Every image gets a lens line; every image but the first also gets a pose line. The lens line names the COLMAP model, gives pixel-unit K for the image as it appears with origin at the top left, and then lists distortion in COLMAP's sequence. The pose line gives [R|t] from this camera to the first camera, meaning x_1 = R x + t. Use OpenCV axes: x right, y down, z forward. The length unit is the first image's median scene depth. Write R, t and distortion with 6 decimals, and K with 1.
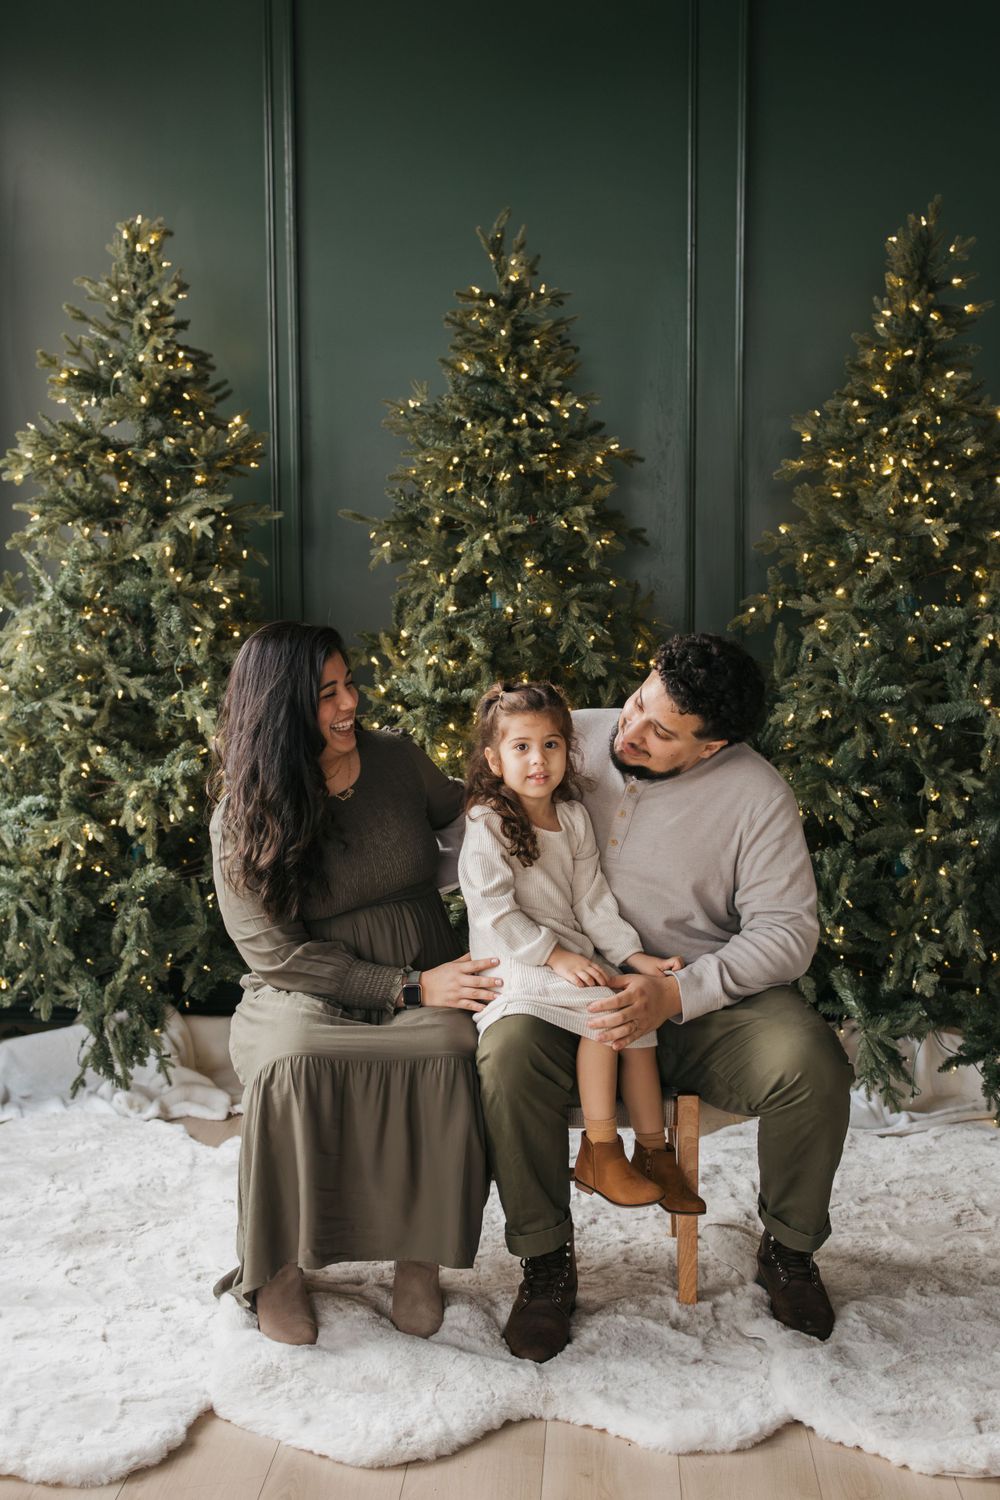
lens RADIAL K [[2071.9, 0, 520.6], [0, 2071.9, 793.8], [0, 0, 1]] dist [0.004840, -0.009924]
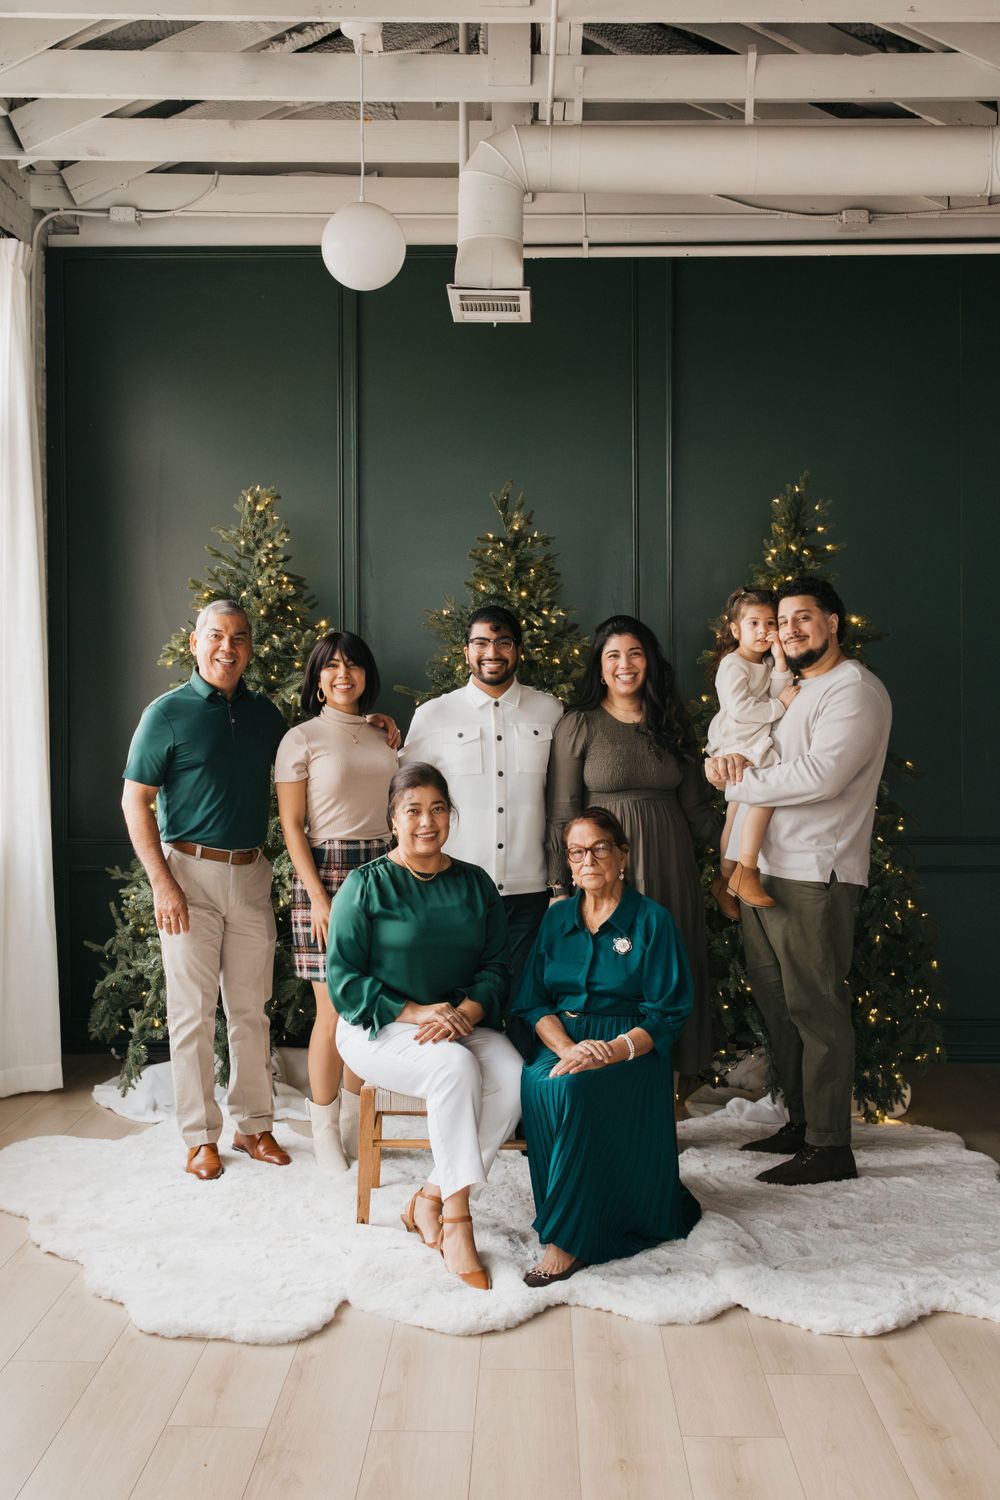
lens RADIAL K [[1748.4, 0, 477.9], [0, 1748.4, 680.4], [0, 0, 1]] dist [0.000683, -0.020487]
pose [[0.999924, -0.002229, 0.012098, -0.045544], [0.003595, 0.993472, -0.114022, -0.002864], [-0.011764, 0.114056, 0.993405, -0.205210]]
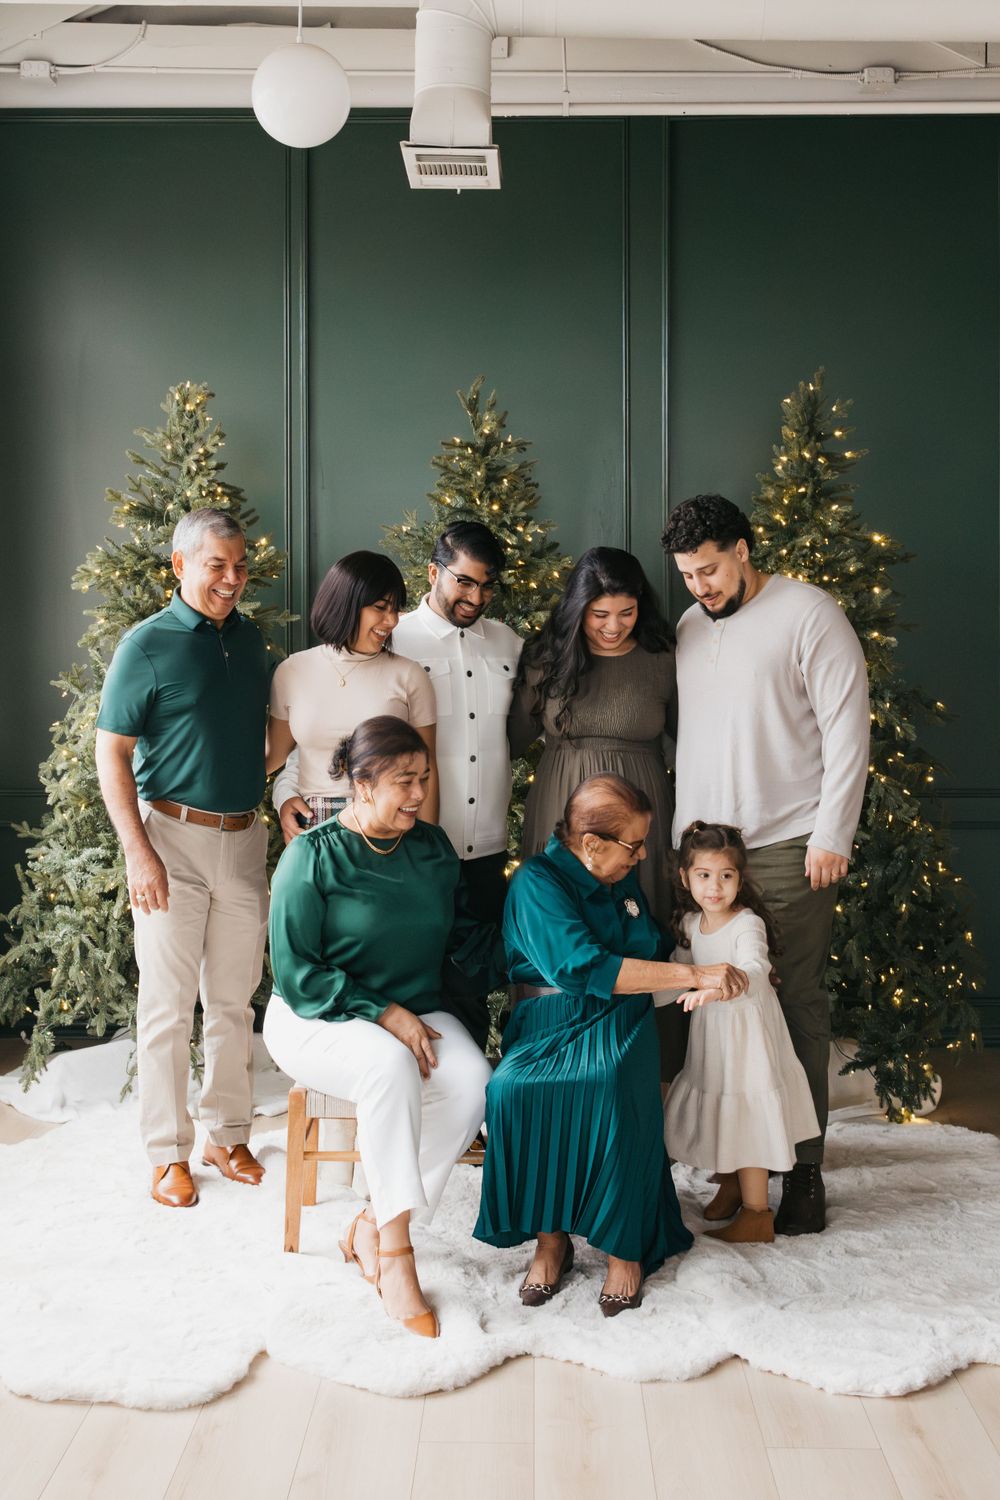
lens RADIAL K [[1876.4, 0, 495.4], [0, 1876.4, 605.2], [0, 0, 1]] dist [-0.008103, 0.006545]
pose [[0.999736, -0.000073, 0.022971, -0.024438], [0.002801, 0.992919, -0.118763, -0.009051], [-0.022800, 0.118796, 0.992657, -0.115618]]
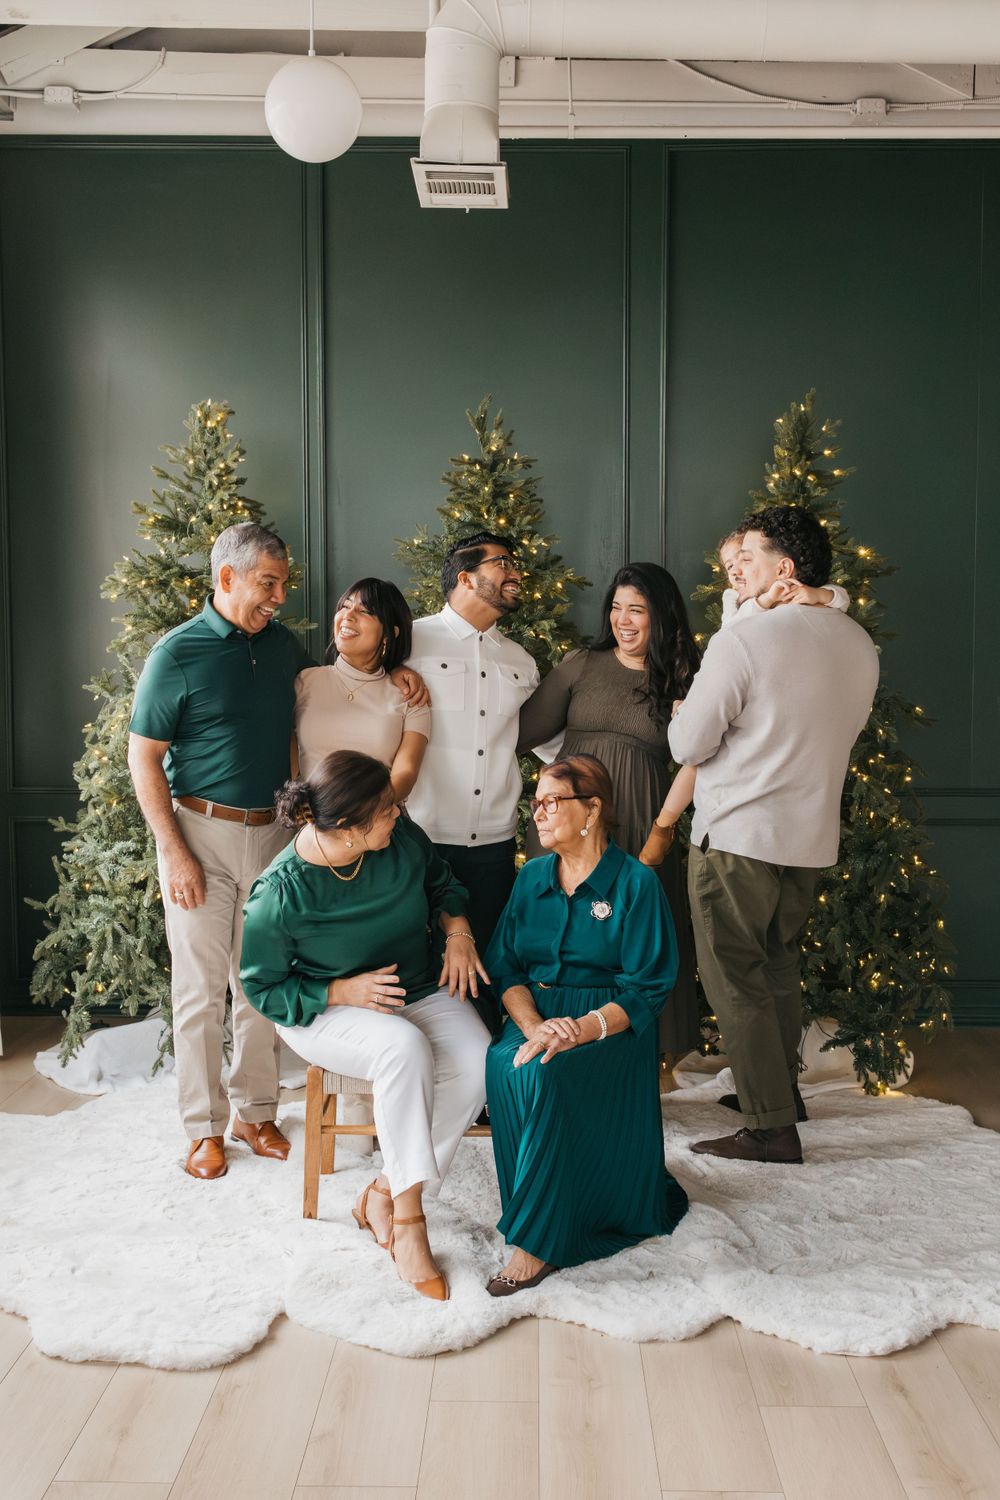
lens RADIAL K [[1669.7, 0, 515.2], [0, 1669.7, 753.1], [0, 0, 1]] dist [0.001196, -0.014804]
pose [[0.999474, 0.000266, 0.032431, -0.024606], [0.001183, 0.999002, -0.044645, -0.007230], [-0.032411, 0.044660, 0.998476, -0.053805]]
